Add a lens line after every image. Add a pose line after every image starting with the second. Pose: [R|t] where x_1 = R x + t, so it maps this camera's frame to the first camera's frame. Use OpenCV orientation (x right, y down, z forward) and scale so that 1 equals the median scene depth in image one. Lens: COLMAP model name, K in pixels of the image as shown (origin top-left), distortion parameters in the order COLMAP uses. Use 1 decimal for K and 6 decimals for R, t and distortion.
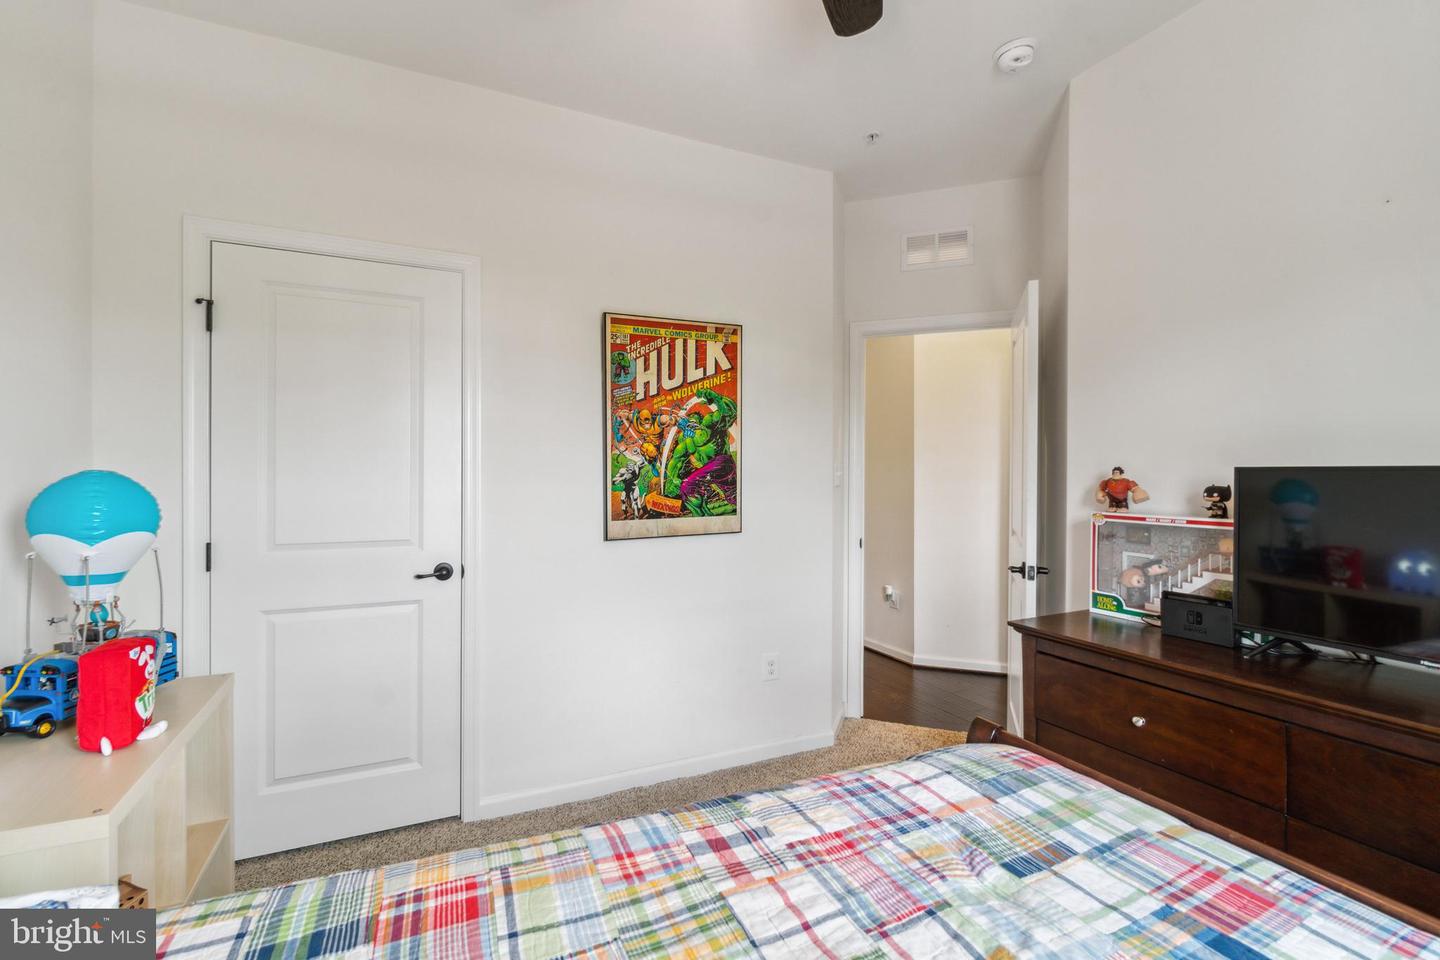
lens RADIAL K [[637.5, 0, 722.0], [0, 637.5, 475.7], [0, 0, 1]] dist [0.000467, -0.000020]
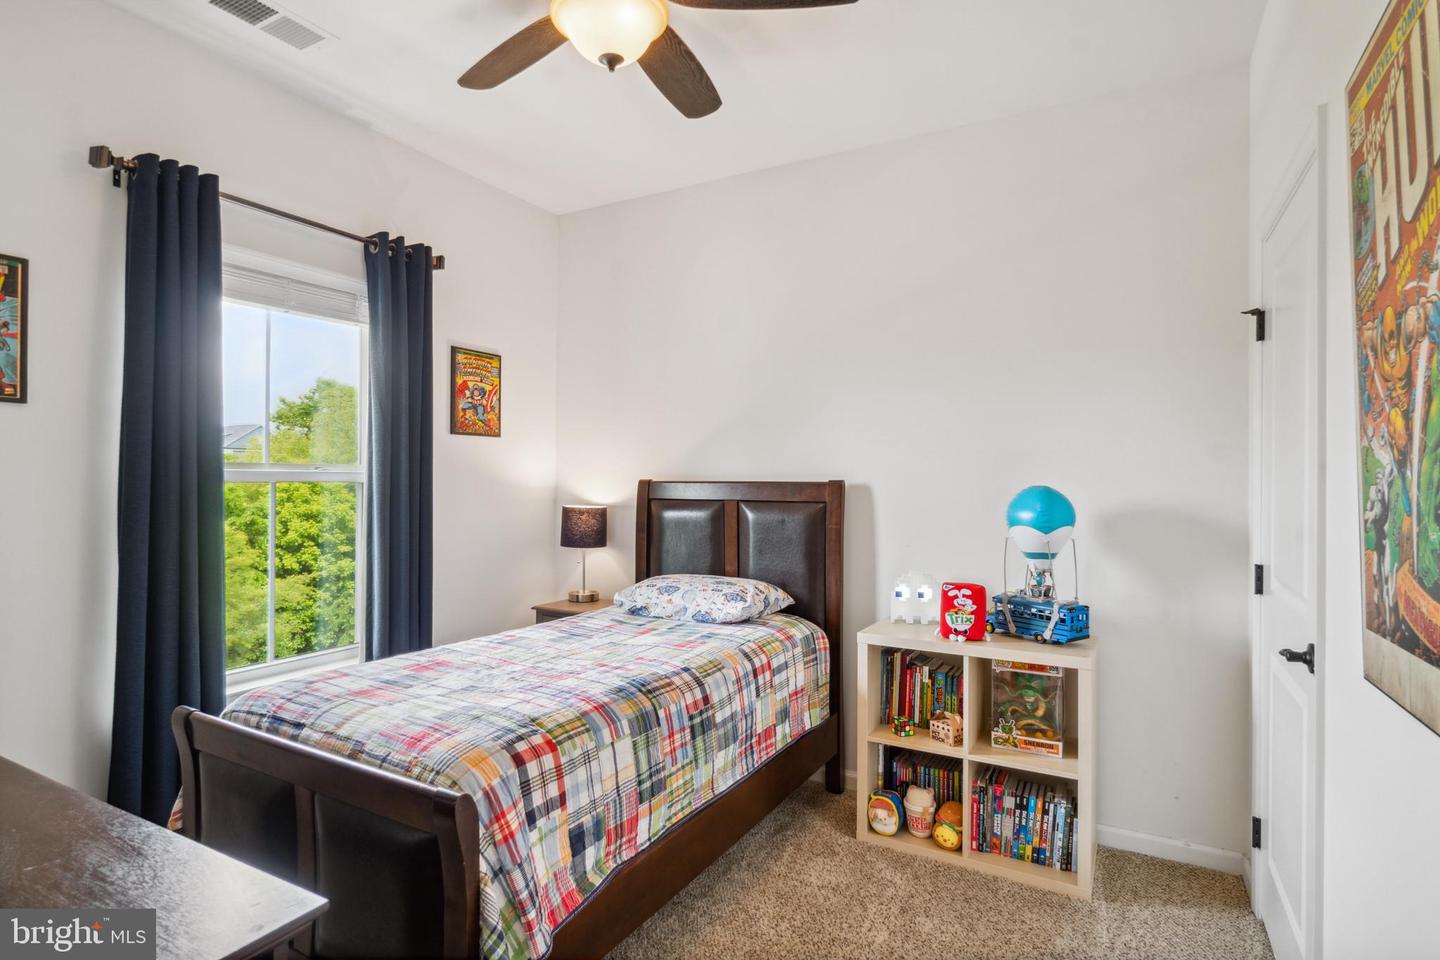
lens RADIAL K [[730.5, 0, 724.7], [0, 730.5, 475.8], [0, 0, 1]] dist [0.003019, 0.000269]
pose [[-0.817325, -0.003589, -0.576166, 0.981703], [-0.006301, 0.999976, 0.002709, -0.040860], [0.576143, 0.005845, -0.817328, 2.867964]]
